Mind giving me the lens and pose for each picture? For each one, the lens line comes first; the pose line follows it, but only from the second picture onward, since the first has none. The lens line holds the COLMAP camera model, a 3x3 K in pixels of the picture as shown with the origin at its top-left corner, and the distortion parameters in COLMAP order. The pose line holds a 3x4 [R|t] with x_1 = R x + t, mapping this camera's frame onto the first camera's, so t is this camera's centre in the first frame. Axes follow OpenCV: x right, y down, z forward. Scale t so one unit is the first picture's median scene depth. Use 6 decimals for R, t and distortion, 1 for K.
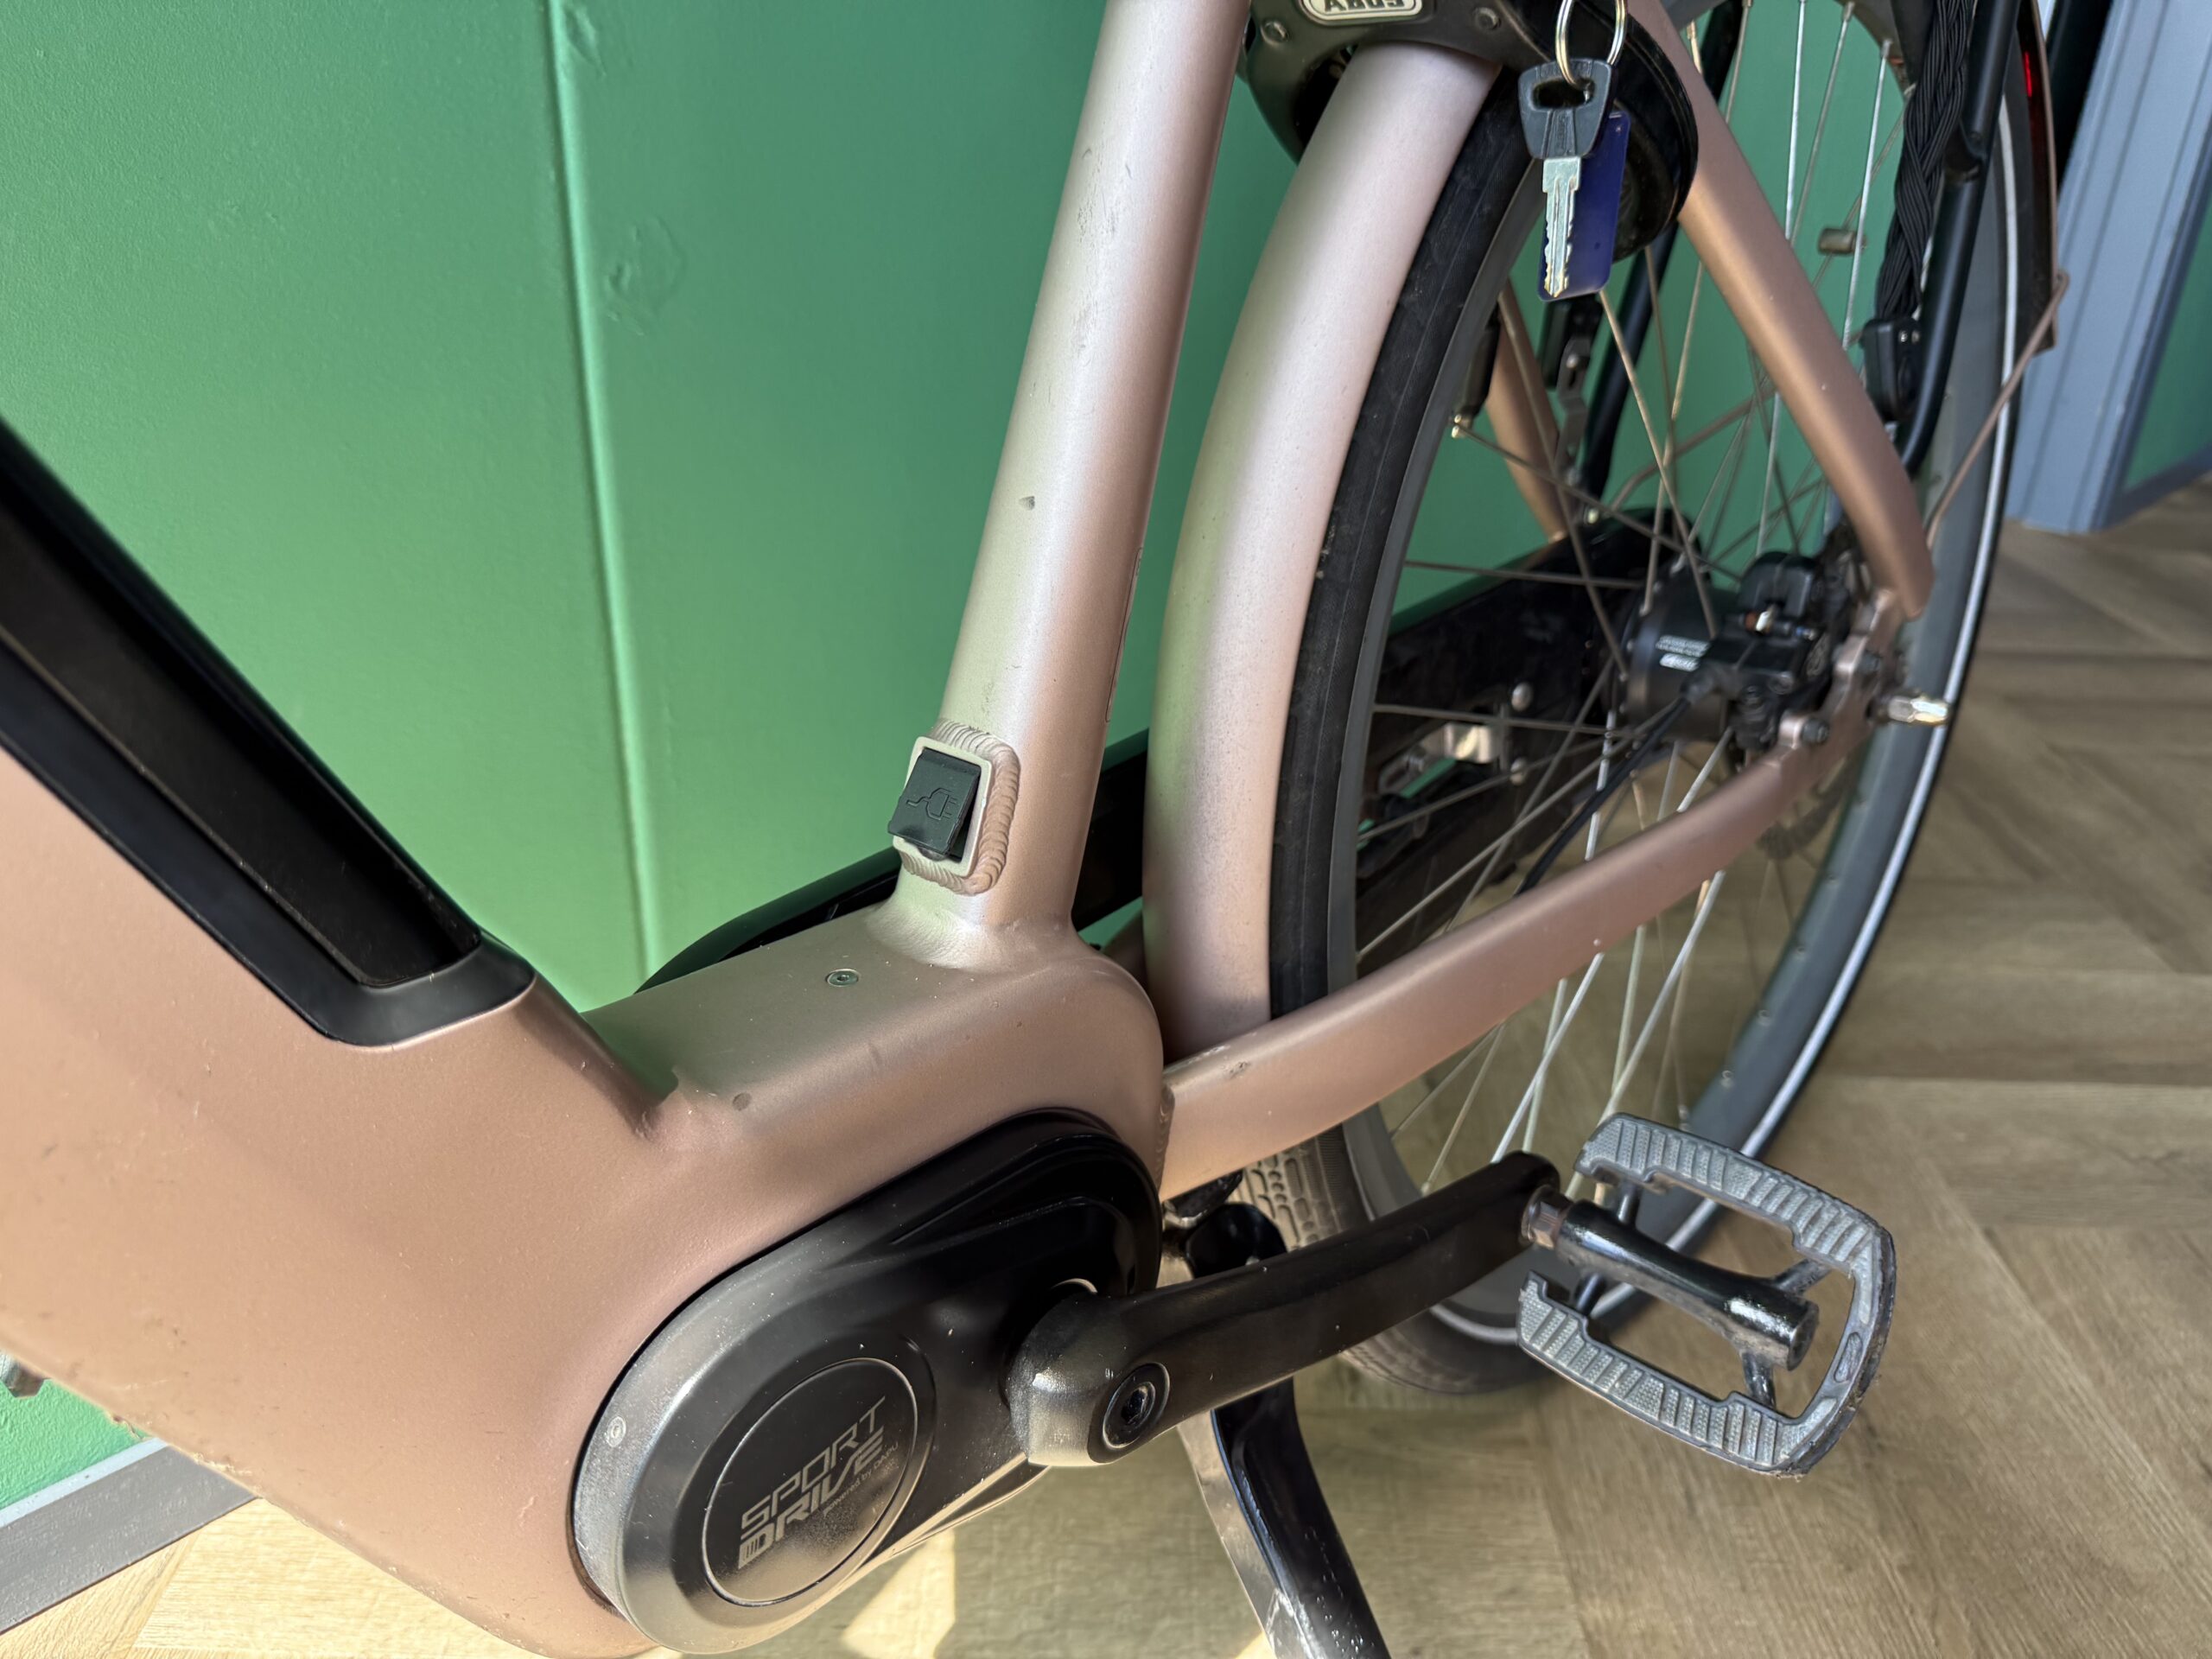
lens RADIAL K [[1604.6, 0, 1127.6], [0, 1604.6, 818.3], [0, 0, 1]] dist [-0.001898, -0.008800]
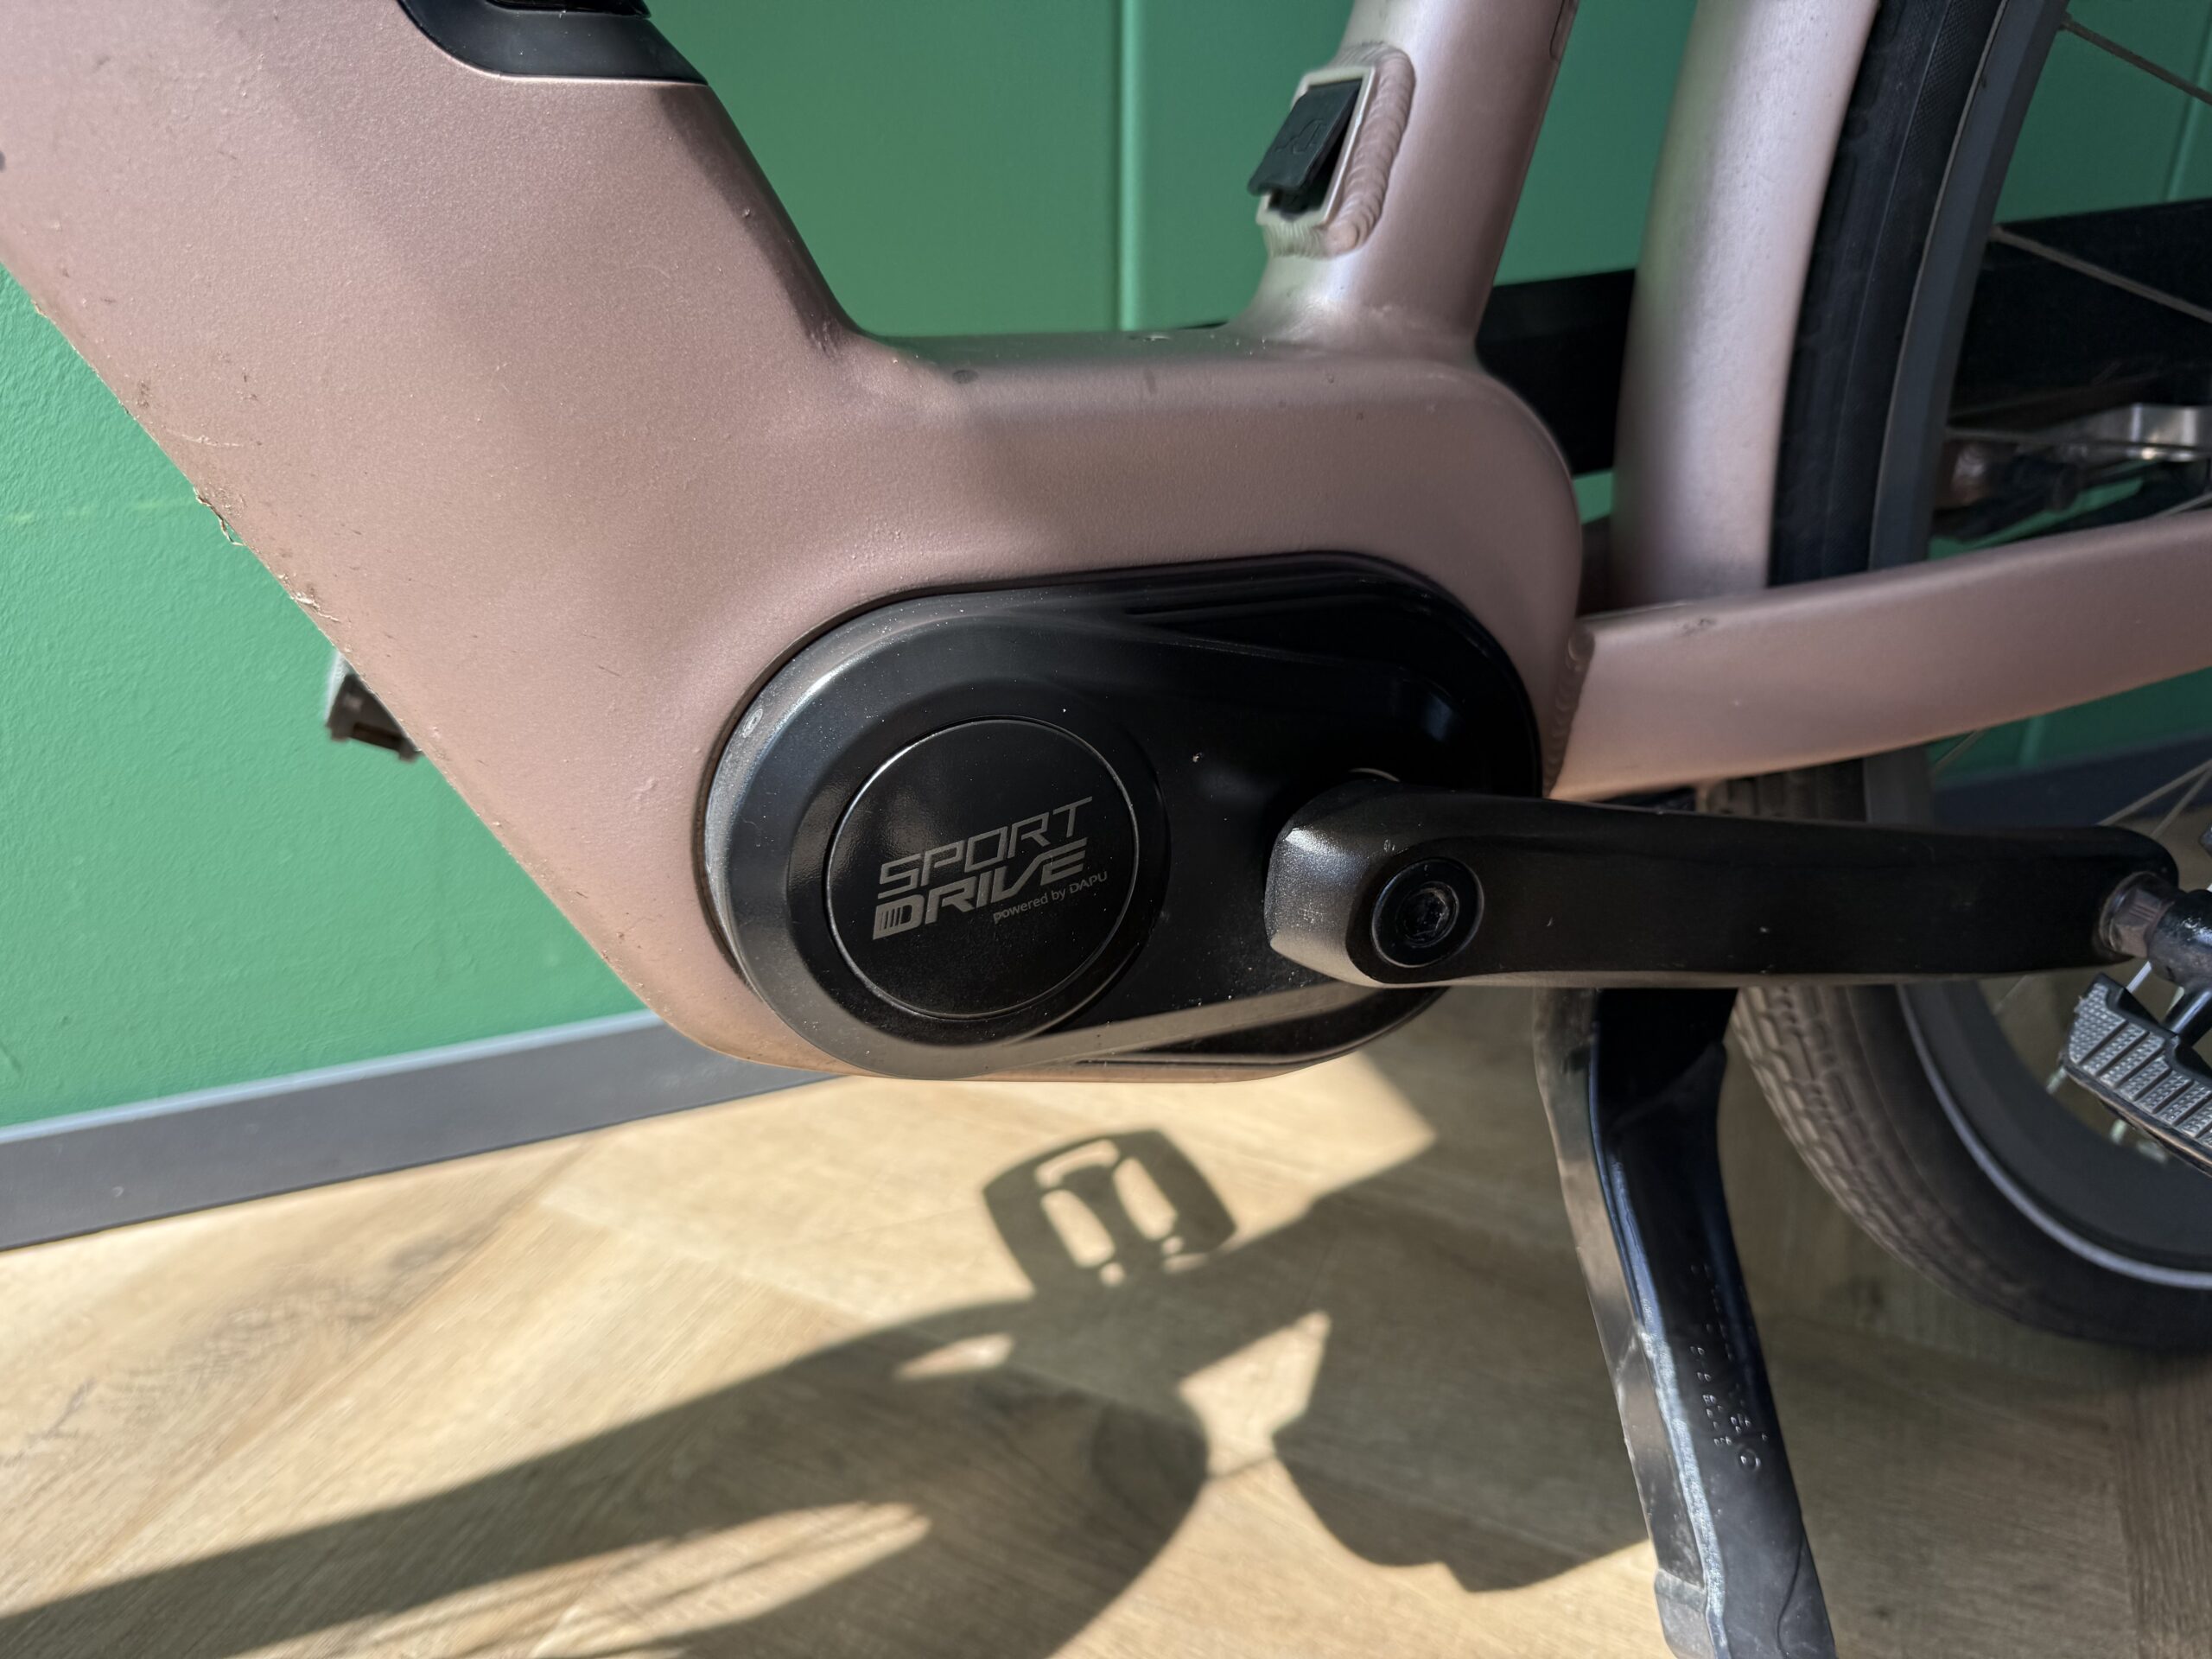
lens RADIAL K [[1604.6, 0, 1144.9], [0, 1604.6, 812.7], [0, 0, 1]] dist [-0.001898, -0.008800]
pose [[0.915209, 0.141857, -0.377187, 0.079545], [-0.152244, 0.988340, 0.002301, 0.171879], [0.373115, 0.055318, 0.926134, 0.135139]]
